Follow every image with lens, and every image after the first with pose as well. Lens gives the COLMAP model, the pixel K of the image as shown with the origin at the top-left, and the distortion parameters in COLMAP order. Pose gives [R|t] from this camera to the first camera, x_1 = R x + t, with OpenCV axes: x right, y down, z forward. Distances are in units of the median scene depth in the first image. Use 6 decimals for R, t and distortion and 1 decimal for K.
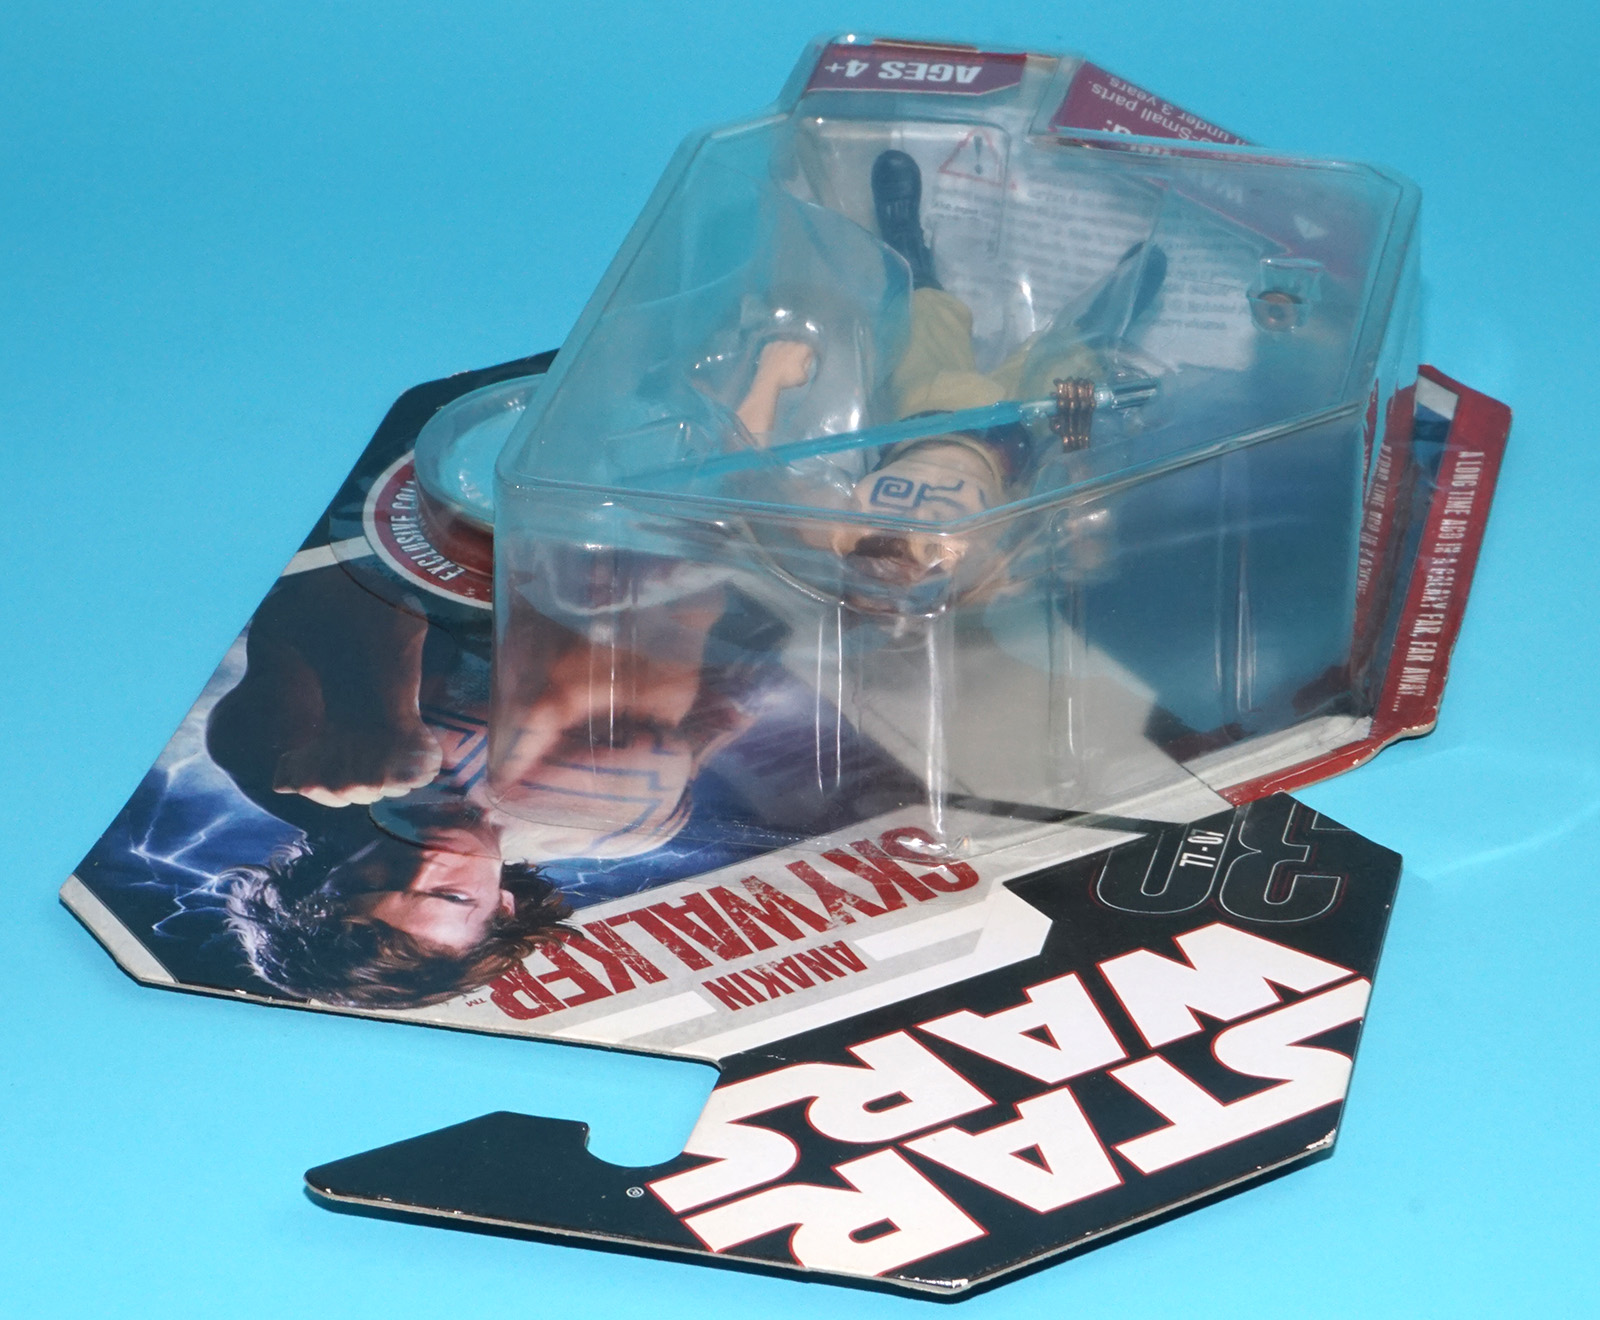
lens RADIAL K [[5034.5, 0, 800.0], [0, 5034.5, 660.0], [0, 0, 1]] dist [0.179893, -1.733213]
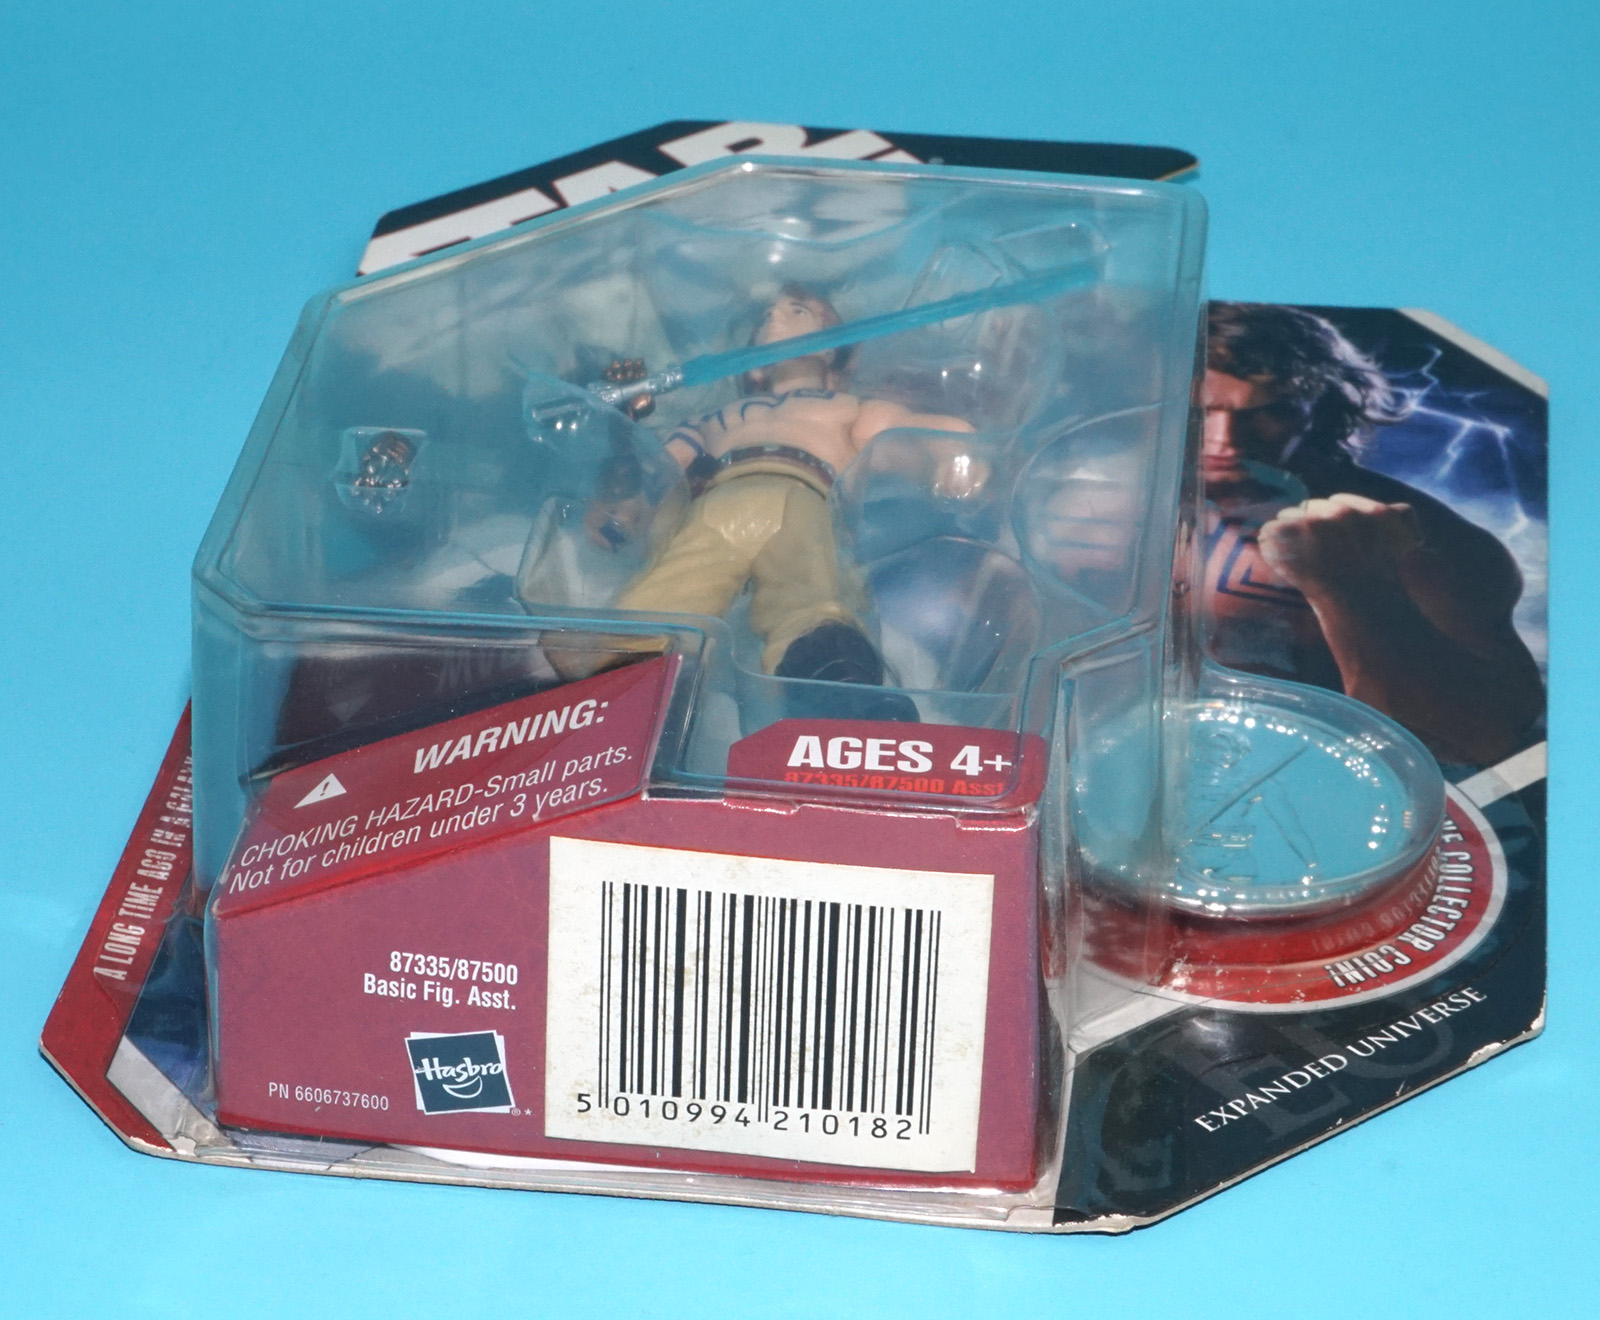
lens RADIAL K [[5034.5, 0, 800.0], [0, 5034.5, 660.0], [0, 0, 1]] dist [0.179893, -1.733213]
pose [[-0.994132, 0.042802, -0.099349, 0.117753], [-0.067921, 0.467839, 0.881200, -0.843860], [0.084197, 0.882777, -0.462186, 1.503891]]
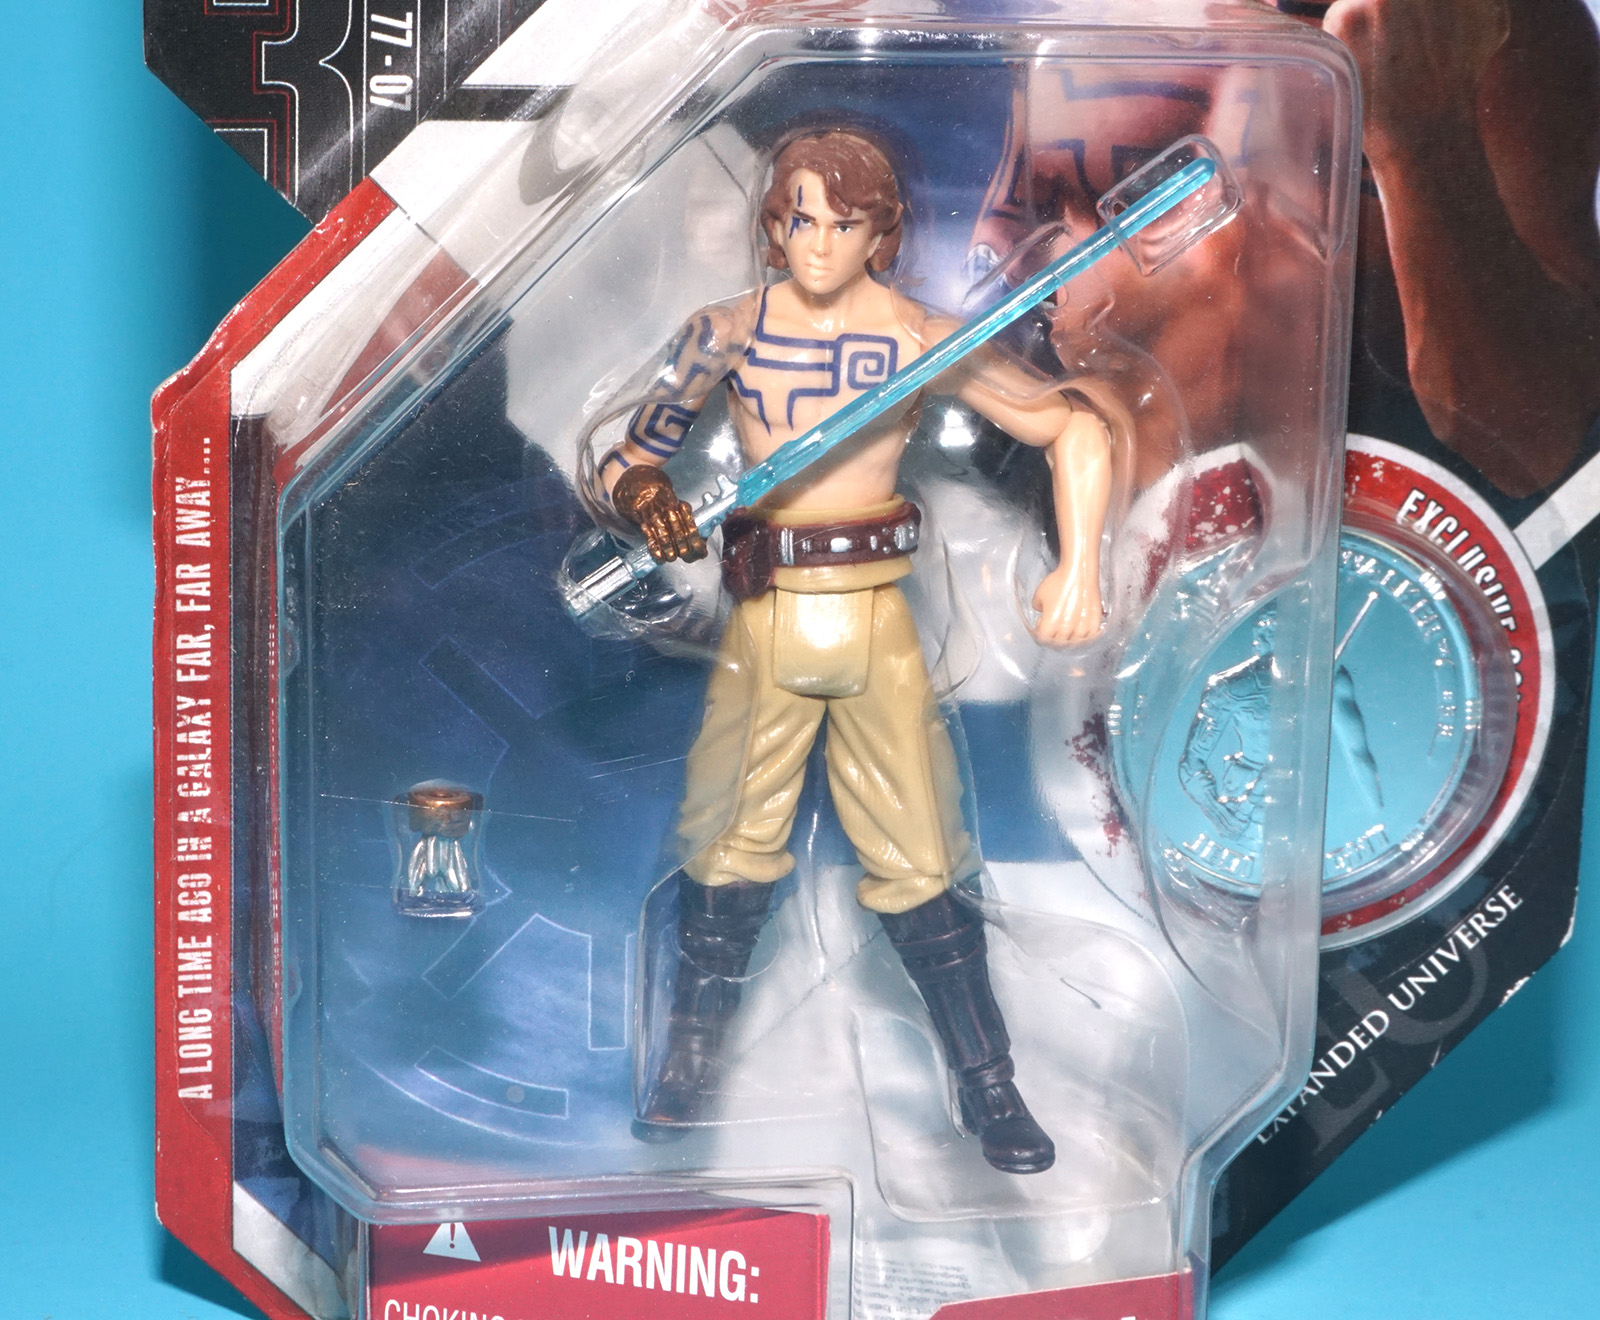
lens RADIAL K [[3962.7, 0, 798.5], [0, 3962.7, 607.2], [0, 0, 1]] dist [0.023902, 0.264309]
pose [[-0.968266, 0.229318, -0.099367, 0.100165], [-0.231813, -0.675483, 0.699990, -0.489981], [0.093400, 0.700811, 0.707206, 0.611263]]
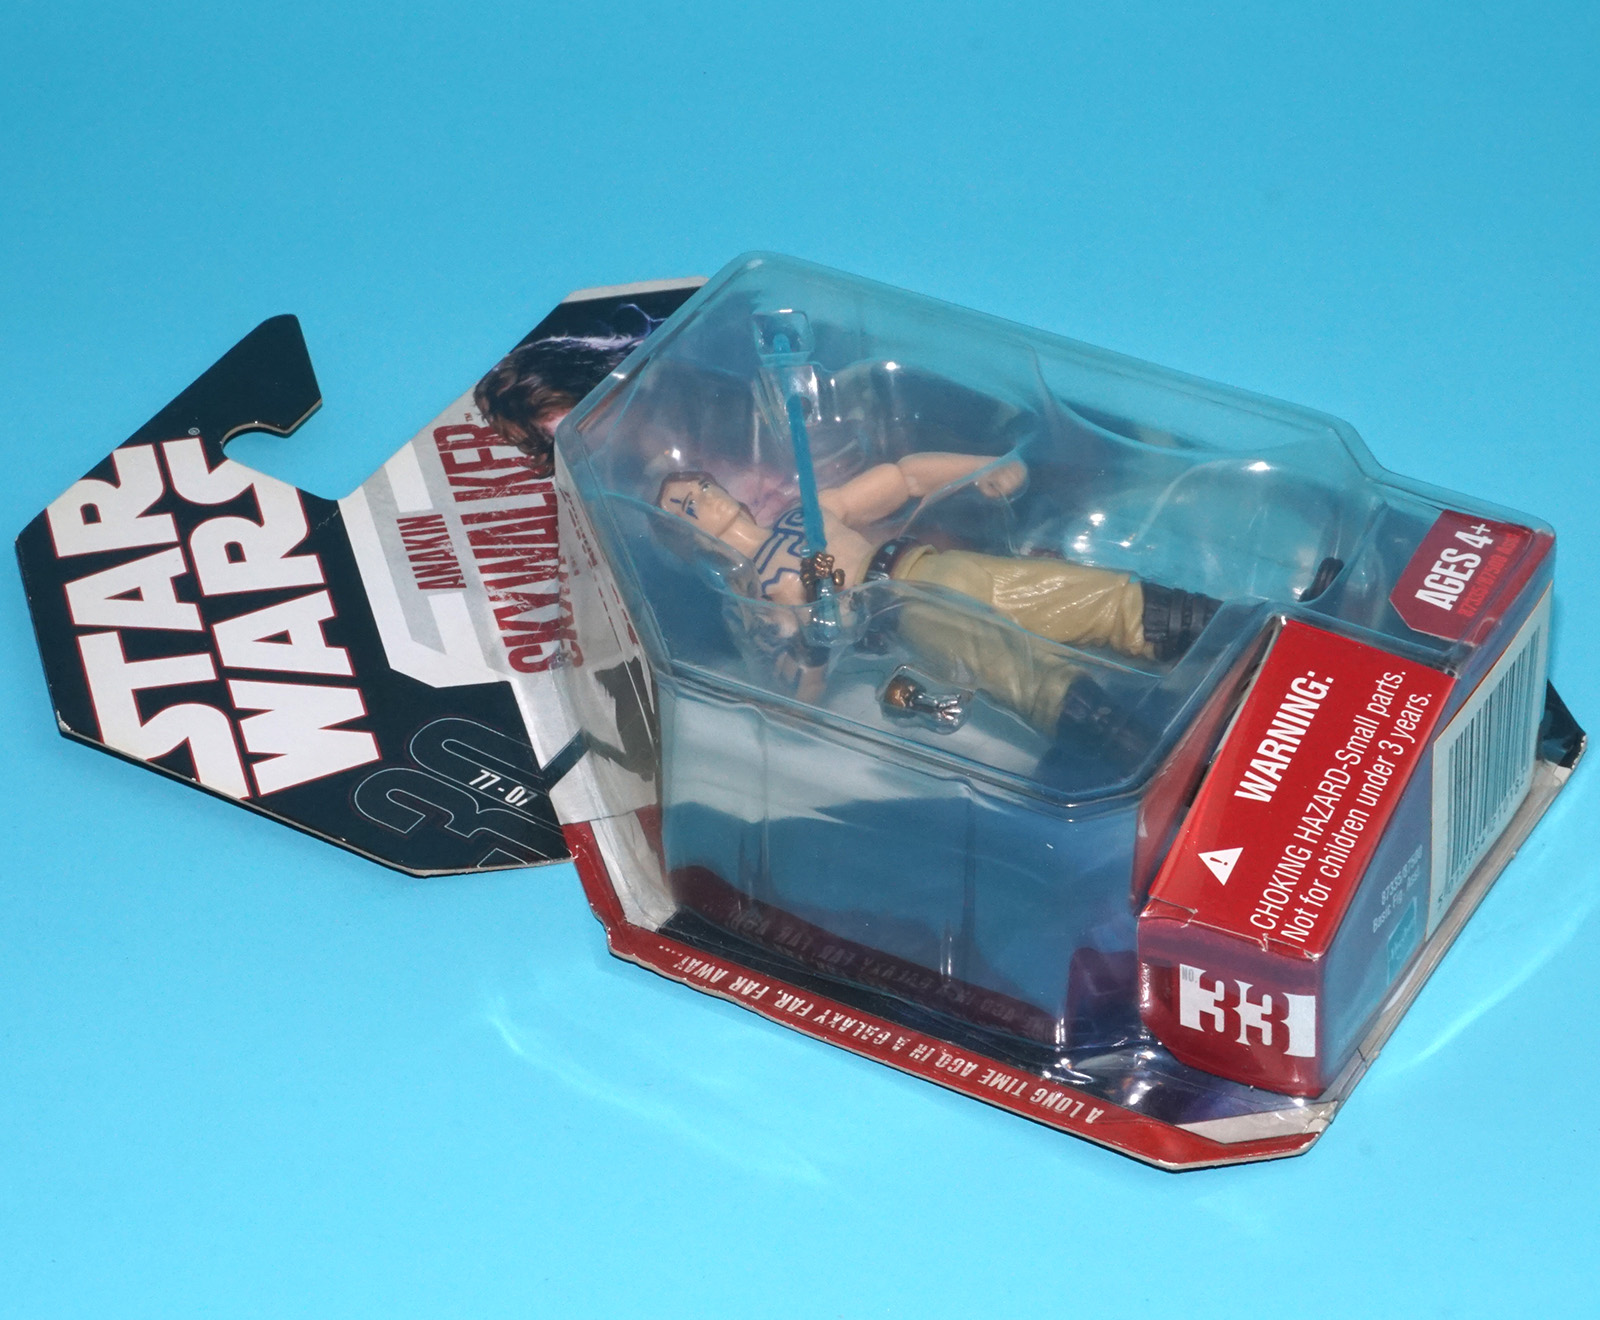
lens RADIAL K [[4592.1, 0, 800.0], [0, 4592.1, 660.0], [0, 0, 1]] dist [0.012600, -0.247128]
pose [[-0.285934, 0.589892, -0.755161, 0.877941], [-0.479145, 0.594460, 0.645784, -0.731282], [0.829856, 0.546484, 0.112667, 0.917078]]
